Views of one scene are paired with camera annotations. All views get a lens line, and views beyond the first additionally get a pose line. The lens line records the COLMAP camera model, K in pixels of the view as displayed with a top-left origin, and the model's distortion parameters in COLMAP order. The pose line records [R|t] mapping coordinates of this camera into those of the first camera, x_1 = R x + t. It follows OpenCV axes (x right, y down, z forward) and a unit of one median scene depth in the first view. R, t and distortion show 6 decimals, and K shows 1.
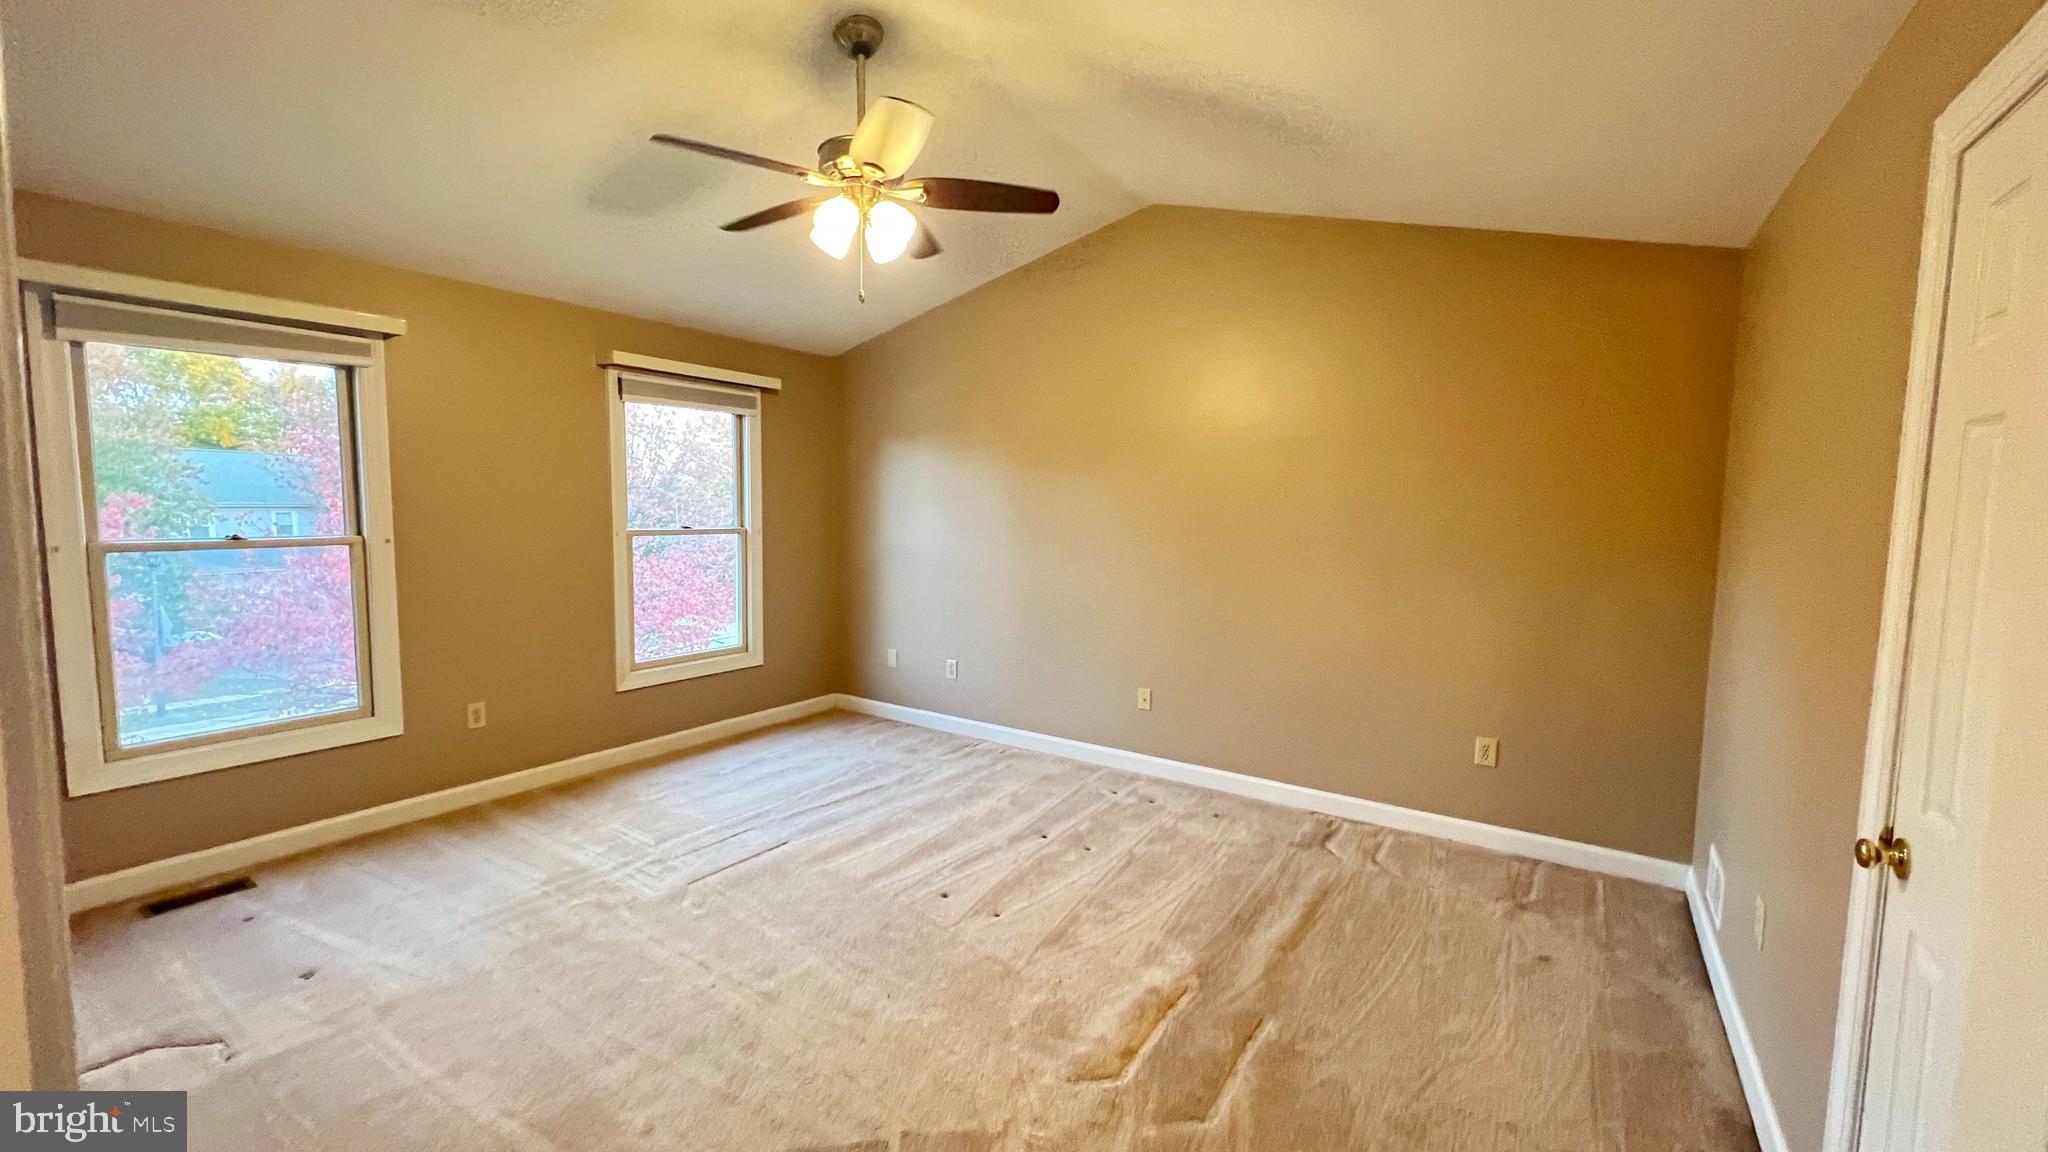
lens RADIAL K [[818.8, 0, 1016.0], [0, 818.8, 570.2], [0, 0, 1]] dist [0.000690, 0.000018]
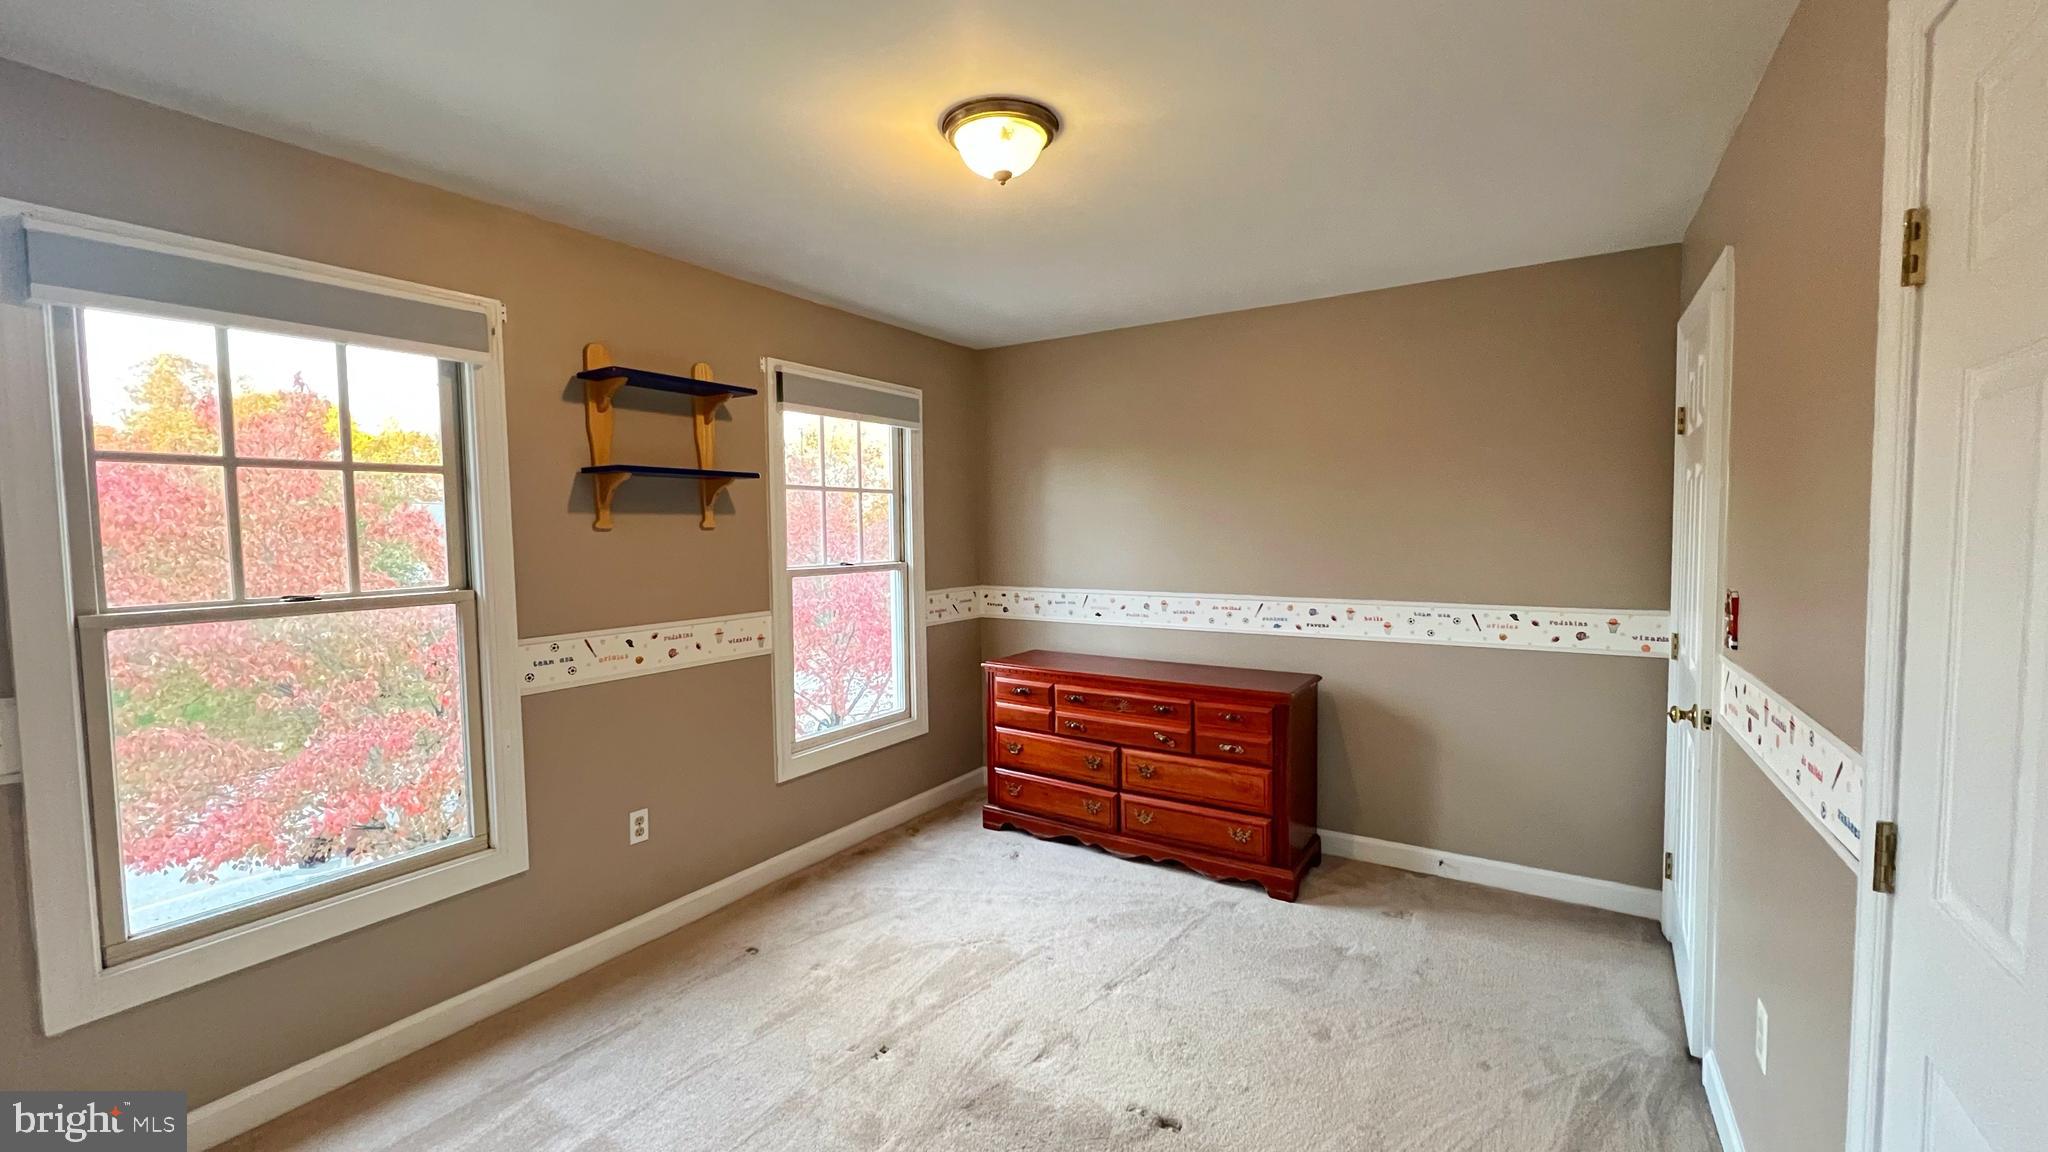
lens RADIAL K [[818.8, 0, 1022.7], [0, 818.8, 572.1], [0, 0, 1]] dist [0.000690, 0.000018]
pose [[0.999519, -0.030713, 0.004349, -0.291856], [0.030836, 0.999015, -0.031918, -0.018736], [-0.003364, 0.032037, 0.999481, 0.262166]]
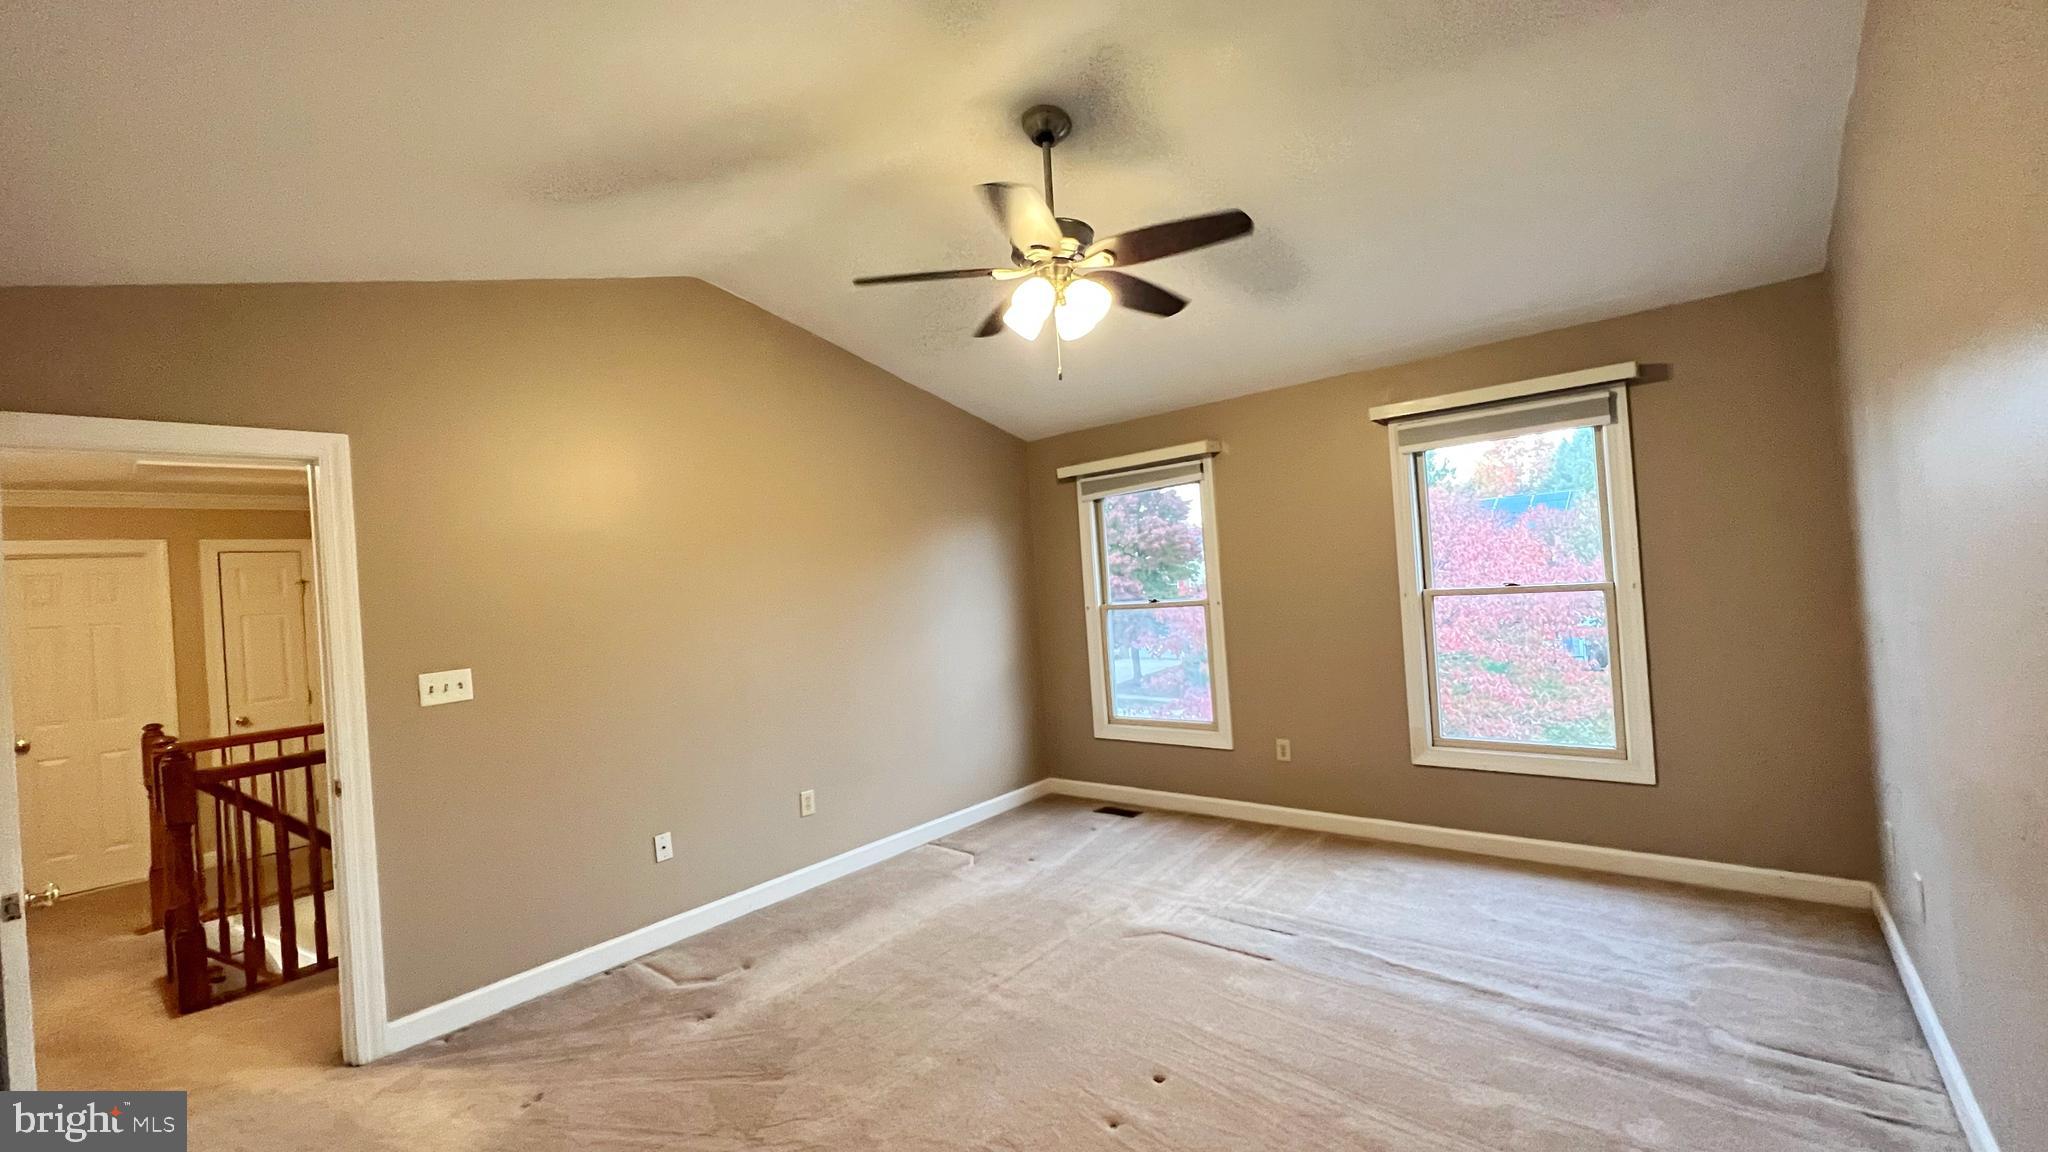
lens RADIAL K [[814.3, 0, 1019.8], [0, 814.3, 572.0], [0, 0, 1]] dist [-0.007254, -0.000111]
pose [[-0.111251, -0.014806, -0.993682, 0.557922], [-0.011045, 0.999846, -0.013661, -0.060196], [0.993731, 0.009456, -0.111397, 0.749598]]
